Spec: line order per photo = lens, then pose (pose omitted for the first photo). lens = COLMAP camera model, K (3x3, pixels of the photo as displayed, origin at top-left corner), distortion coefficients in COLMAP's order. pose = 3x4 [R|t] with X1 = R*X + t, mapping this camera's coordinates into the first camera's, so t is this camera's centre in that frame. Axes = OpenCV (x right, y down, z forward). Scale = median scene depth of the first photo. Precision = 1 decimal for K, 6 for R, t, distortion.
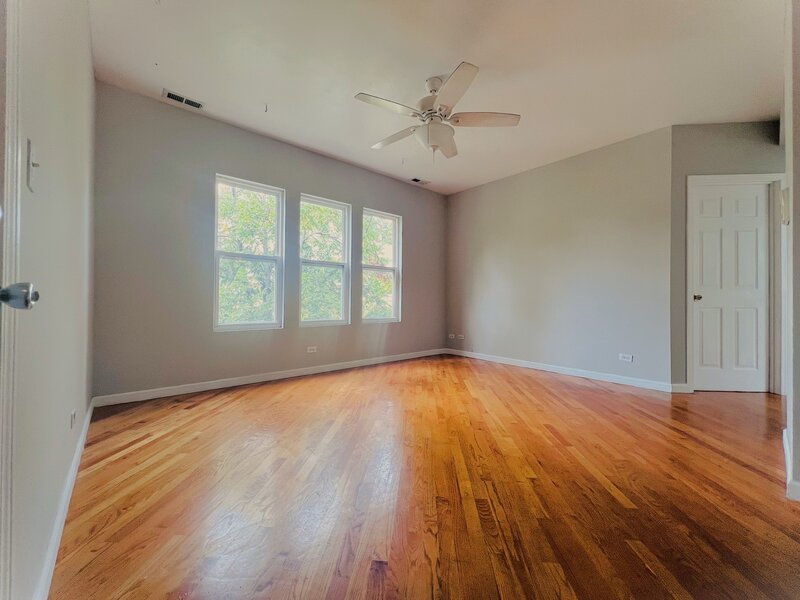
lens RADIAL K [[320.0, 0, 401.3], [0, 320.0, 298.9], [0, 0, 1]] dist [-0.002315, 0.000591]
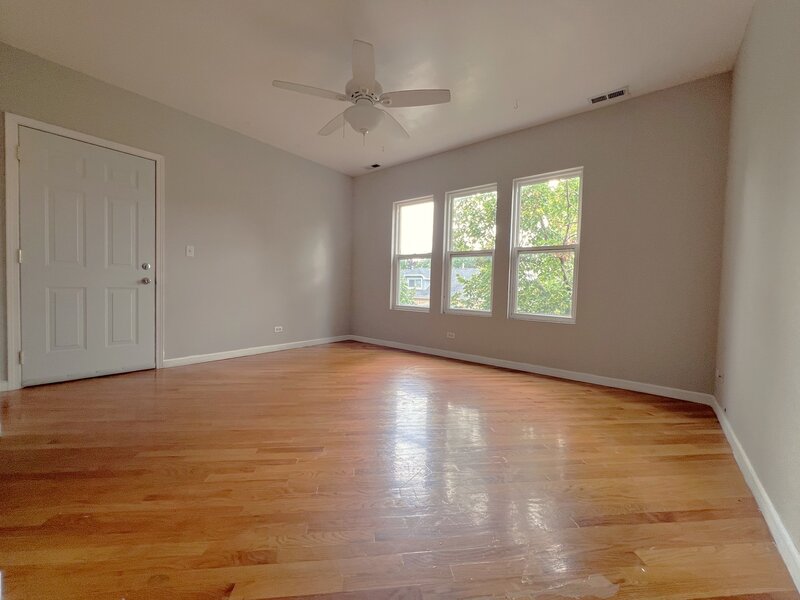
lens RADIAL K [[320.0, 0, 400.6], [0, 320.0, 303.3], [0, 0, 1]] dist [-0.002315, 0.000591]
pose [[0.164117, 0.042046, -0.985544, 0.647244], [-0.021792, 0.999002, 0.038991, 0.010190], [0.986200, 0.015078, 0.164869, 0.562381]]
